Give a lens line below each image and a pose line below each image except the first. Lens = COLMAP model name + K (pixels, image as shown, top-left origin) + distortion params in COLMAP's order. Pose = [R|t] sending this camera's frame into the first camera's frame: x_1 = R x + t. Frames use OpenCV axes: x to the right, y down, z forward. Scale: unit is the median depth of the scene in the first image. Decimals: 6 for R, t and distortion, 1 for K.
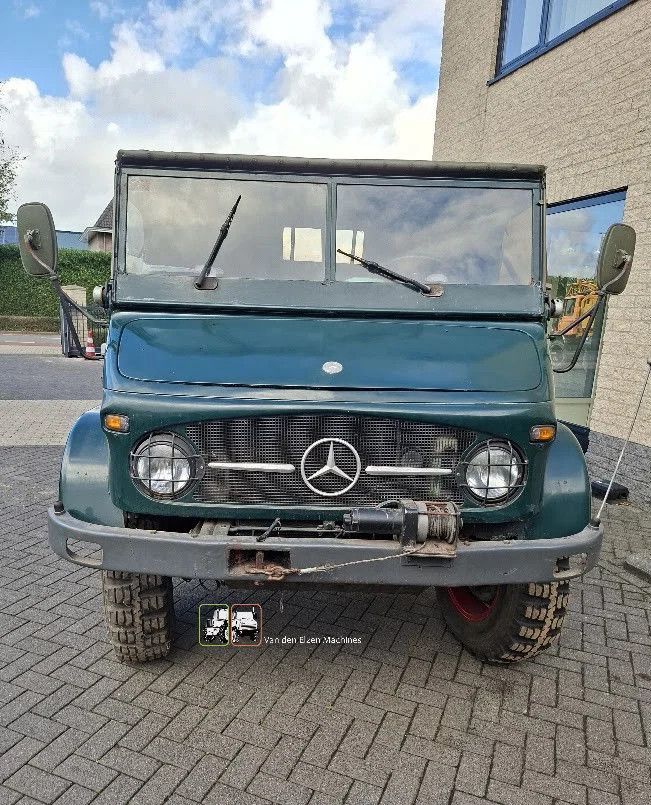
lens RADIAL K [[617.0, 0, 324.4], [0, 617.0, 455.1], [0, 0, 1]] dist [0.114545, -0.128497]
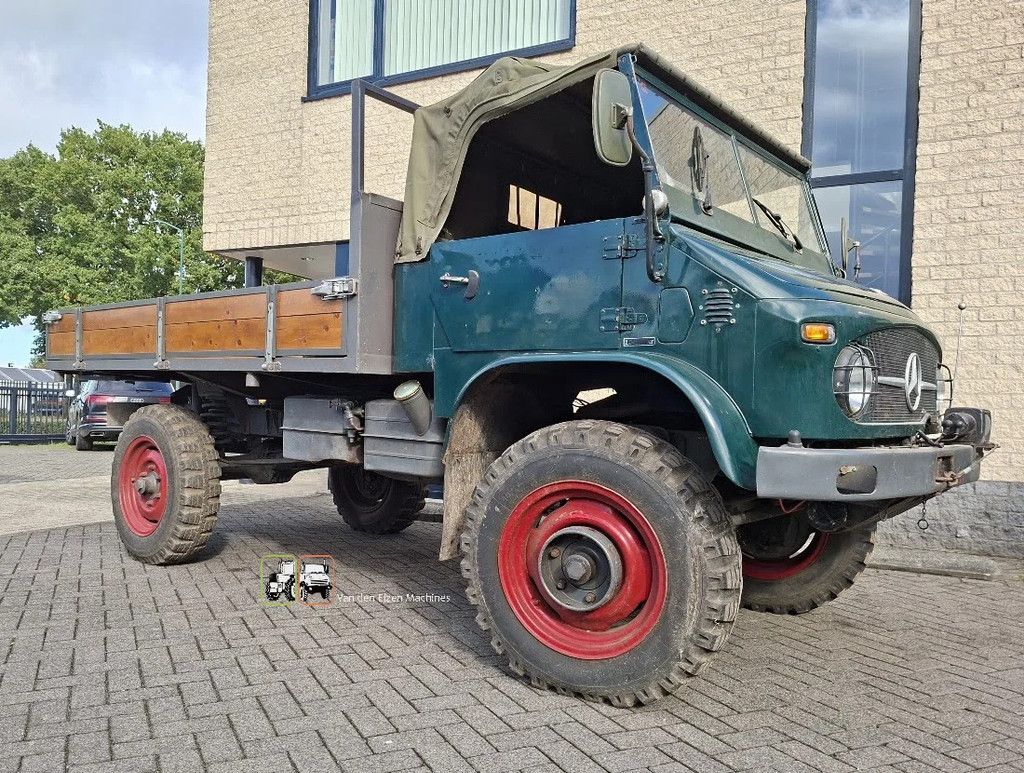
lens RADIAL K [[769.8, 0, 458.6], [0, 769.8, 423.5], [0, 0, 1]] dist [0.079105, -0.075625]
pose [[0.692837, -0.034779, 0.720255, -1.428656], [0.169724, 0.978640, -0.116007, 0.107641], [-0.700835, 0.202619, 0.683941, 0.632857]]
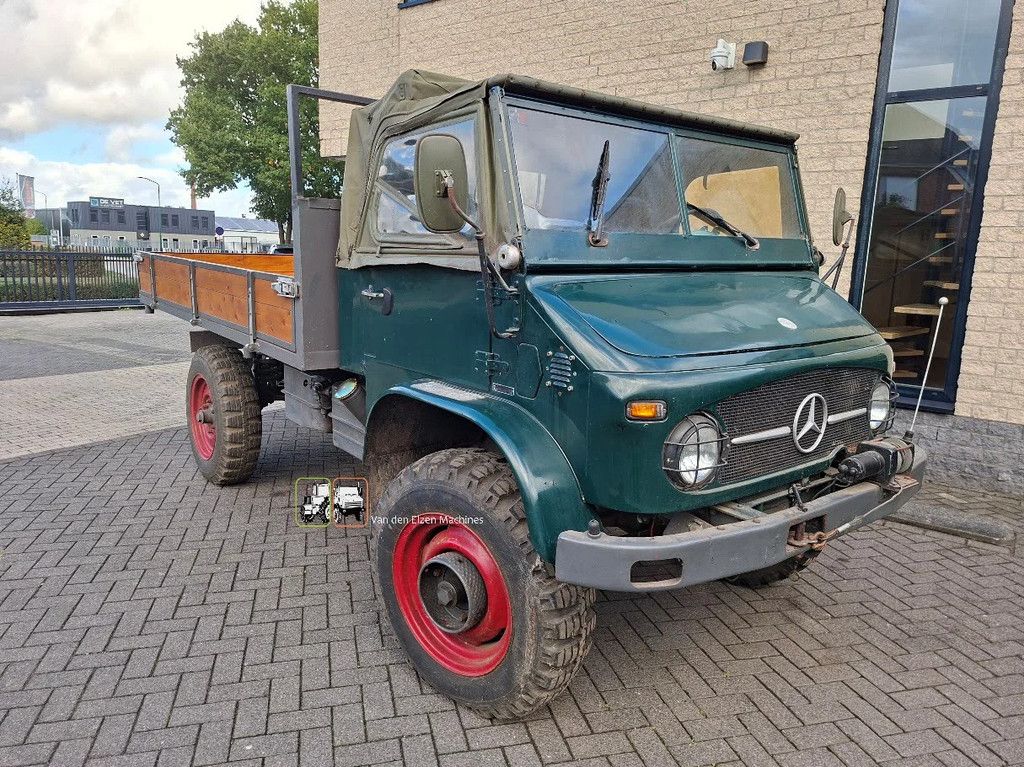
lens RADIAL K [[699.6, 0, 512.0], [0, 699.6, 383.5], [0, 0, 1]] dist [0.066659, -0.066643]
pose [[0.803450, -0.125168, 0.582066, -1.004396], [0.140073, 0.989948, 0.019531, -0.129627], [-0.578661, 0.065840, 0.812907, 0.337326]]
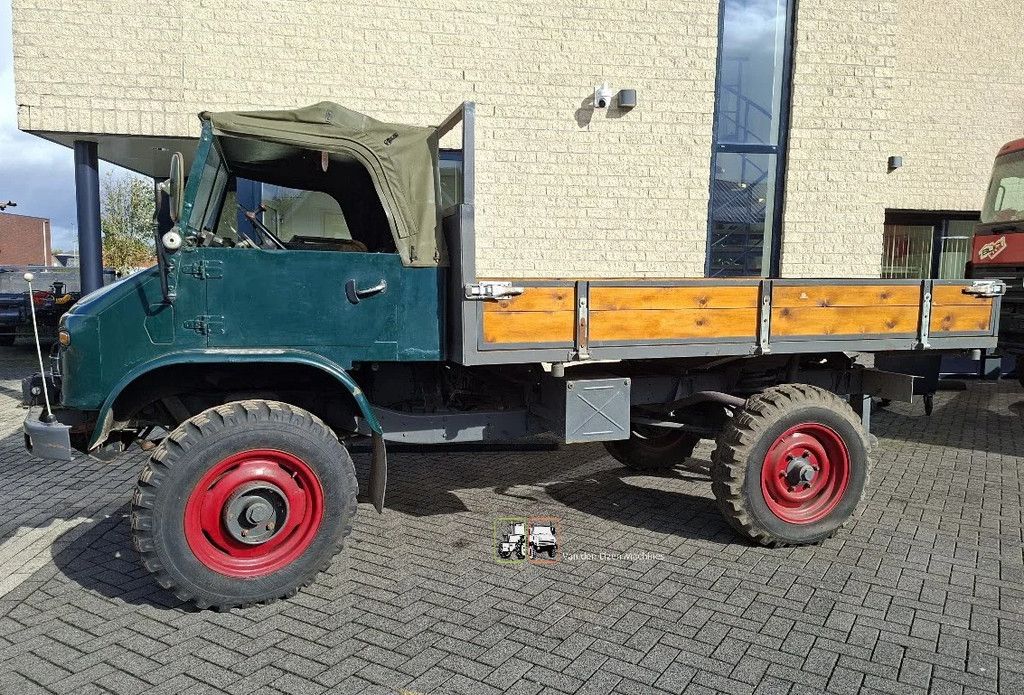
lens RADIAL K [[741.1, 0, 513.7], [0, 741.1, 373.9], [0, 0, 1]] dist [0.129423, -0.188326]
pose [[0.180285, -0.162668, 0.970070, -2.165336], [0.222202, 0.967471, 0.120936, -0.492037], [-0.958188, 0.193748, 0.210565, 1.898850]]
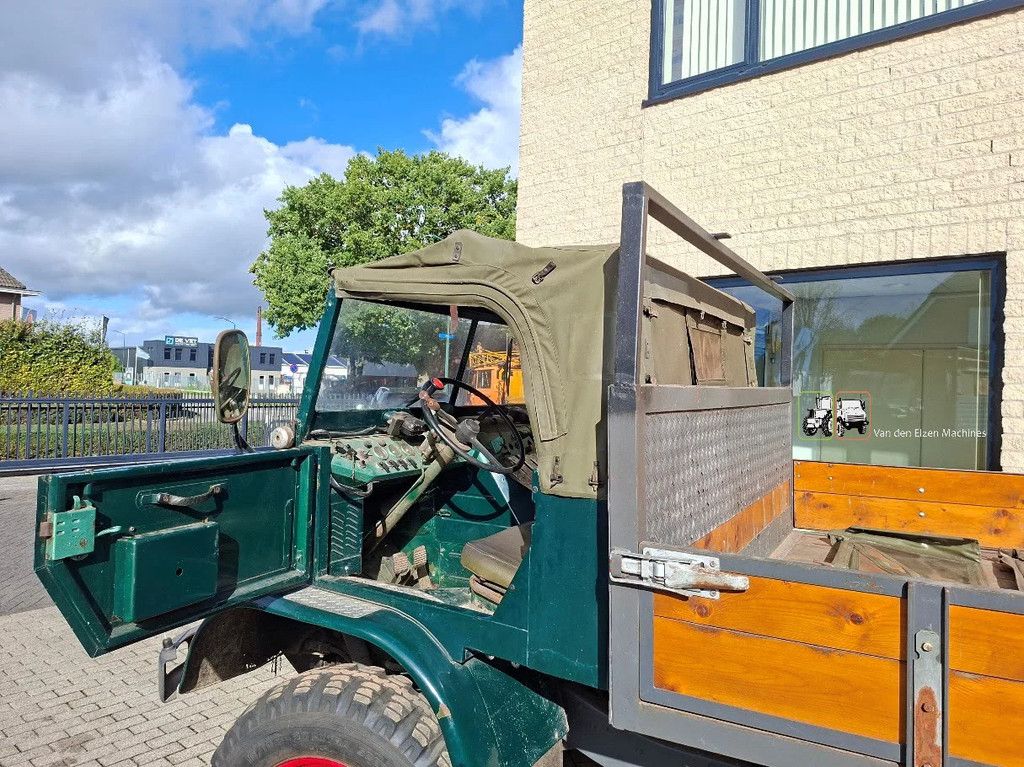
lens RADIAL K [[699.6, 0, 512.0], [0, 699.6, 383.5], [0, 0, 1]] dist [0.066659, -0.066643]
pose [[0.840217, -0.019568, 0.541898, -1.090813], [0.133588, 0.976017, -0.171885, -0.563815], [-0.525538, 0.216812, 0.822680, 1.727406]]
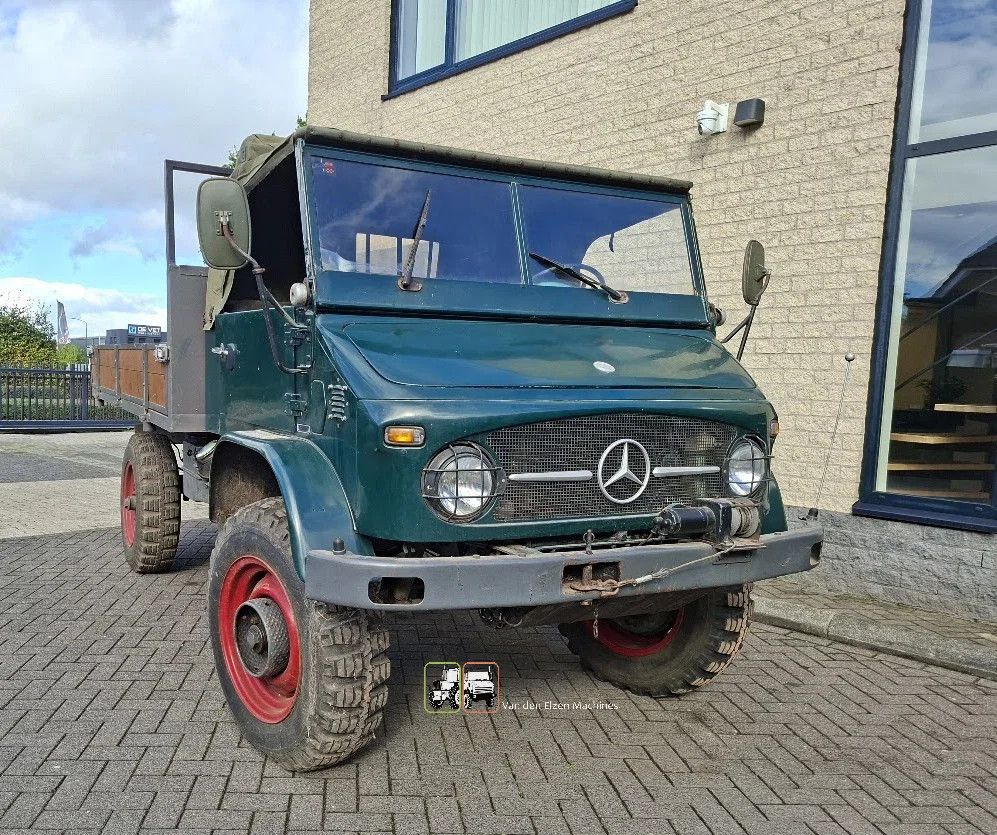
lens RADIAL K [[823.2, 0, 396.7], [0, 823.2, 466.8], [0, 0, 1]] dist [0.092384, -0.099602]
pose [[0.913402, -0.060198, 0.402583, -0.780768], [0.104163, 0.990642, -0.088201, 0.084671], [-0.393506, 0.122497, 0.911124, -0.001336]]
